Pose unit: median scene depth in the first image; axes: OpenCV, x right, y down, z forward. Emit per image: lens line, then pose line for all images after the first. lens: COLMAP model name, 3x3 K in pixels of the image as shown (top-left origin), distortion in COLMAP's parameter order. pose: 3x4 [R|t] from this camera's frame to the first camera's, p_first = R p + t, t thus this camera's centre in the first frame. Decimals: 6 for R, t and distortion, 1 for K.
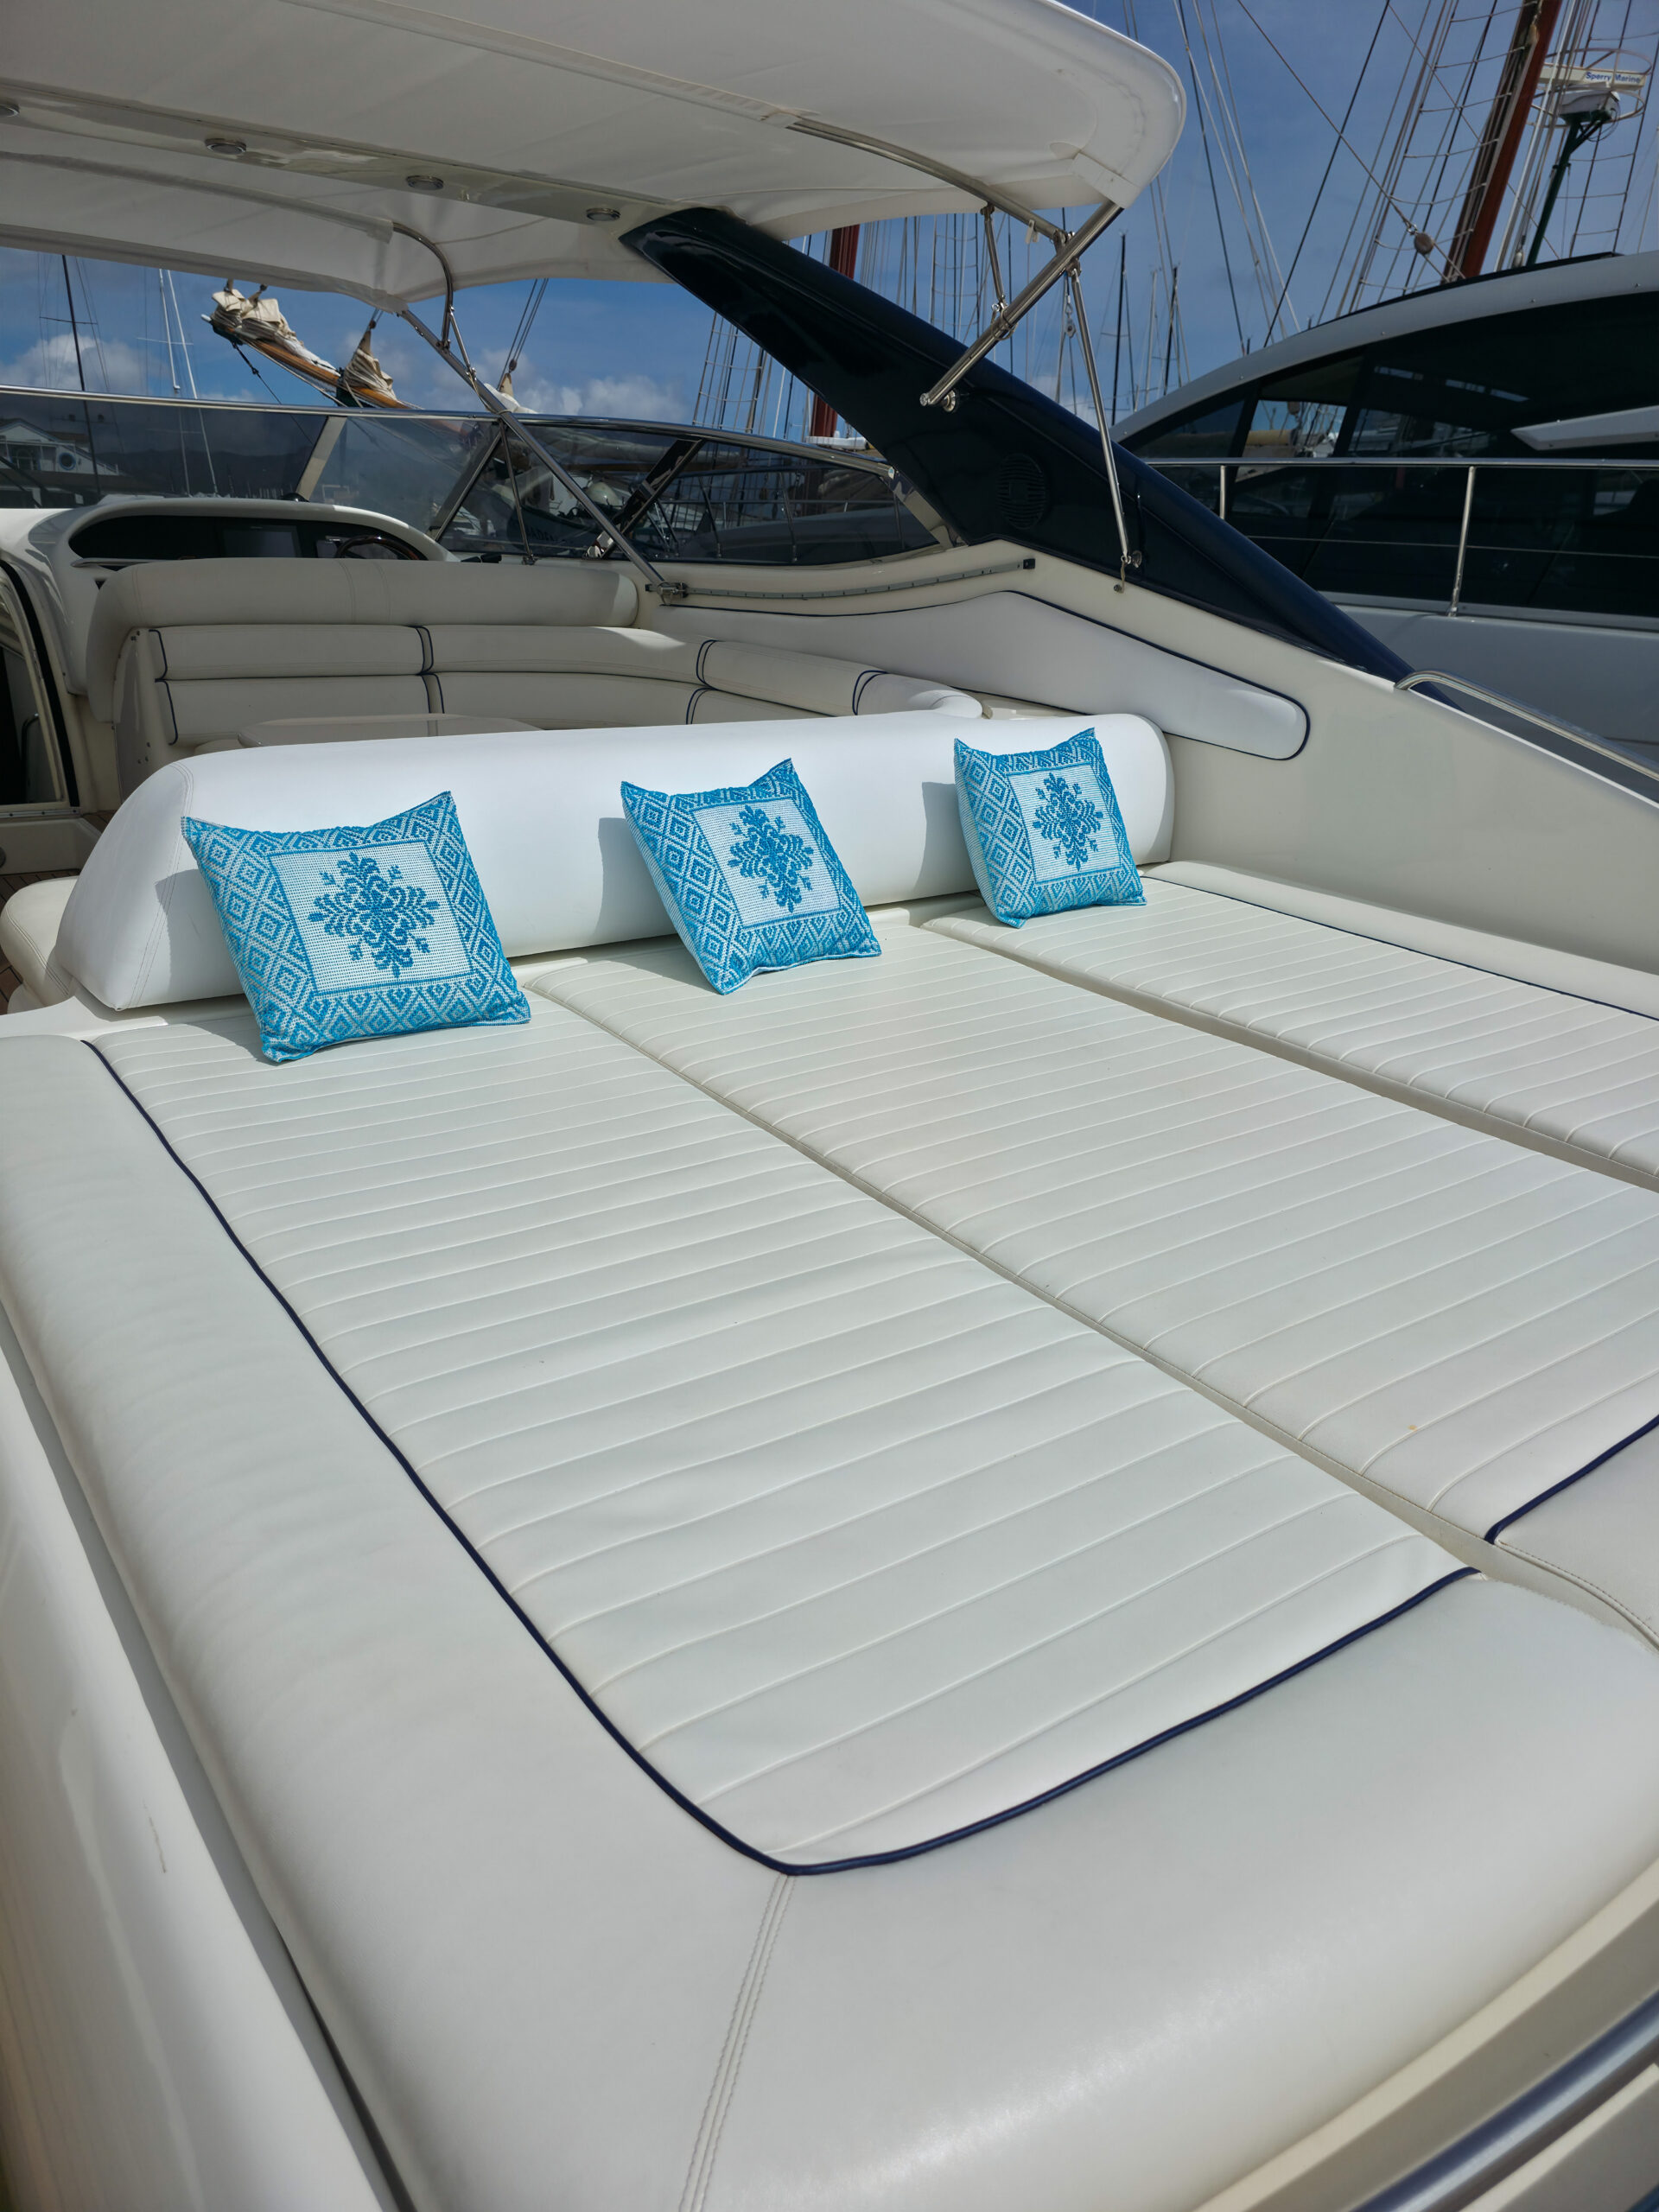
lens RADIAL K [[1487.9, 0, 841.9], [0, 1487.9, 1105.0], [0, 0, 1]] dist [-0.008760, 0.047798]
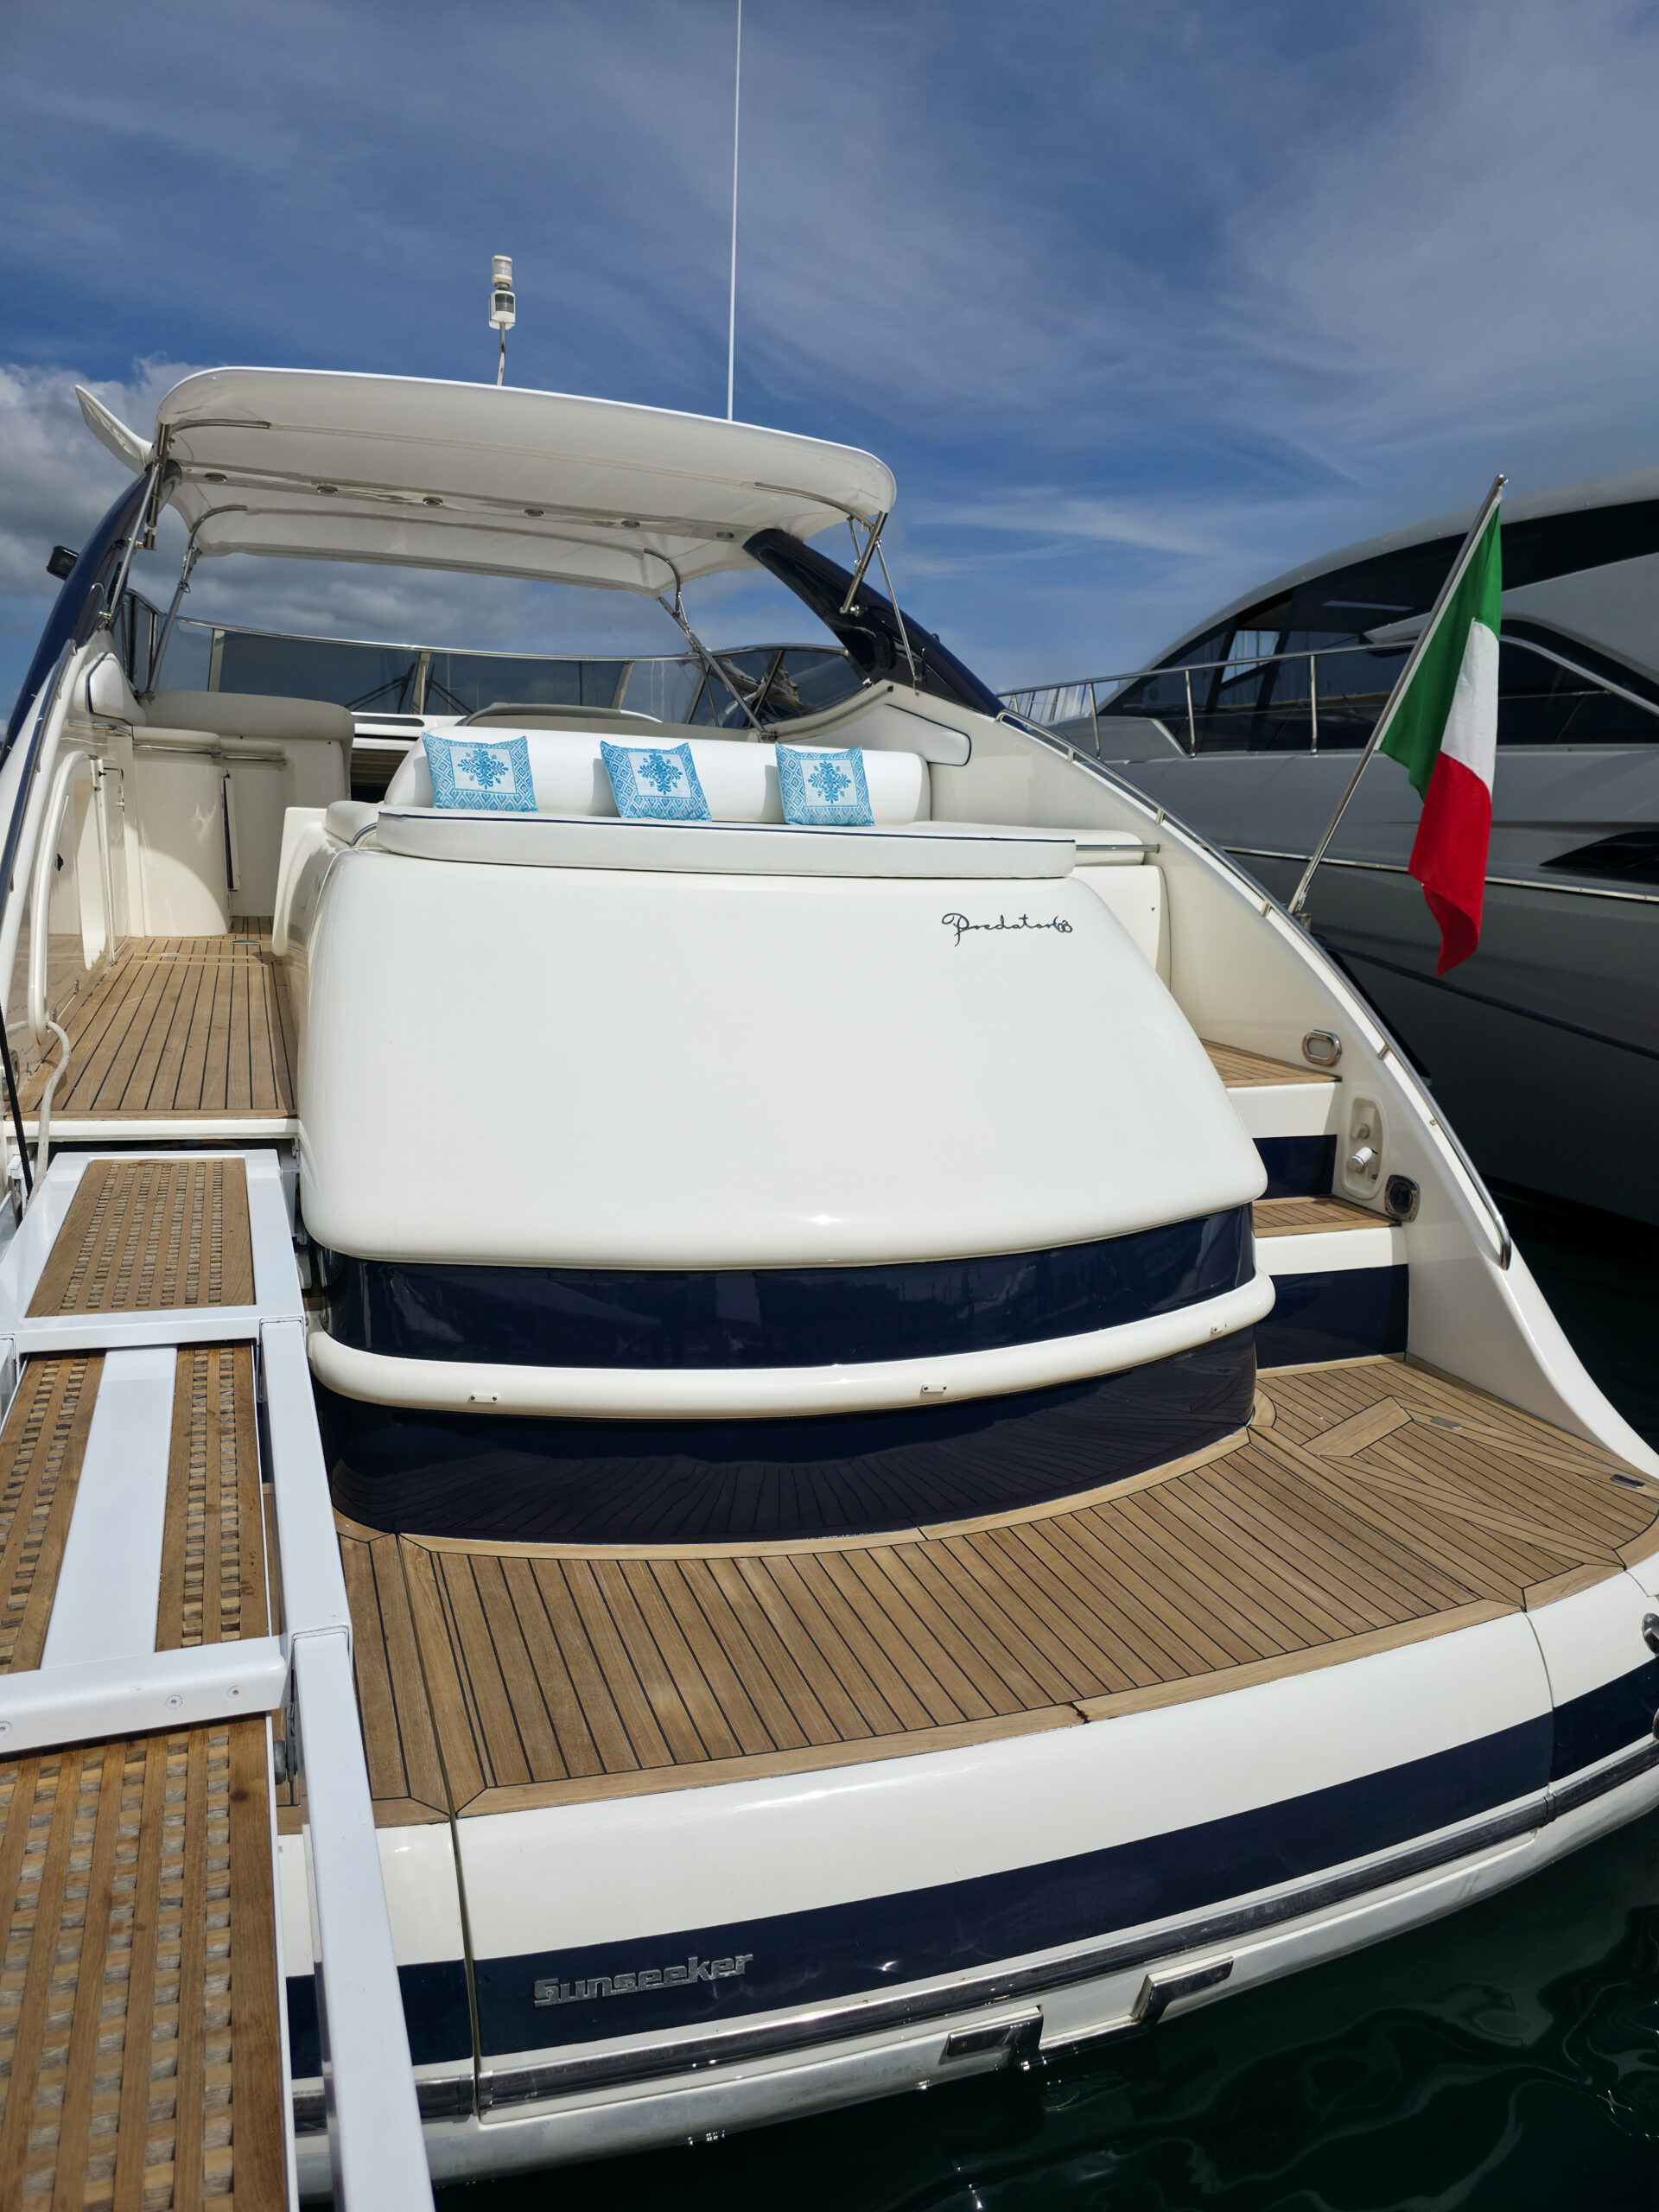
lens RADIAL K [[1478.1, 0, 829.5], [0, 1478.1, 1106.0], [0, 0, 1]] dist [0.004044, 0.376669]
pose [[0.961406, 0.044297, -0.271544, 0.439096], [-0.094518, 0.980063, -0.174767, 0.370169], [0.258388, 0.193688, 0.946425, -0.528332]]
